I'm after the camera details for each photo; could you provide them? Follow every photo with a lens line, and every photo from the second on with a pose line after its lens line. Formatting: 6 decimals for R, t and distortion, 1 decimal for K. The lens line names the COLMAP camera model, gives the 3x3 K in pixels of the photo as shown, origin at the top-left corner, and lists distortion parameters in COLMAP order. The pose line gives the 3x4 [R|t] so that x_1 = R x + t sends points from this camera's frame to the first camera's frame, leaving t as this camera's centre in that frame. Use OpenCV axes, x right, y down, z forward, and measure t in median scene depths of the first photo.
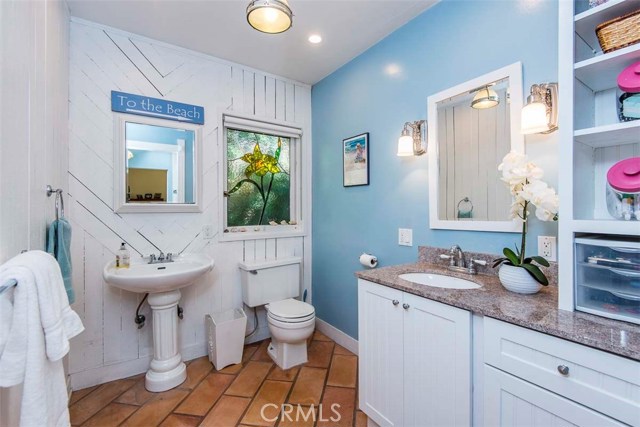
lens RADIAL K [[291.6, 0, 320.1], [0, 291.6, 211.8], [0, 0, 1]] dist [-0.000267, -0.000017]
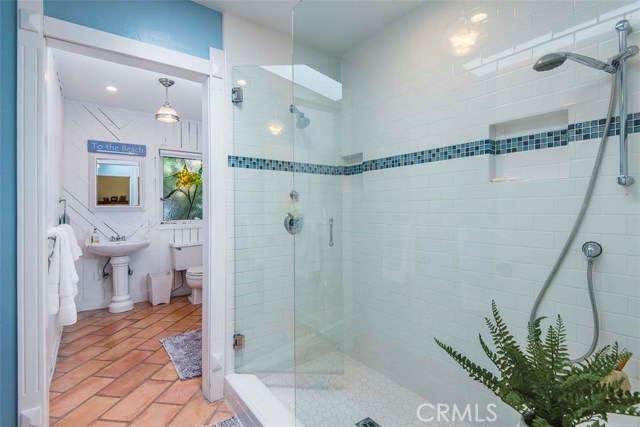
lens RADIAL K [[316.3, 0, 320.0], [0, 316.3, 213.5], [0, 0, 1]] dist [-0.000374, -0.000215]
pose [[0.999272, -0.003103, 0.038016, 0.528134], [0.003149, 0.999994, -0.001140, 0.021303], [-0.038012, 0.001259, 0.999276, -0.834099]]
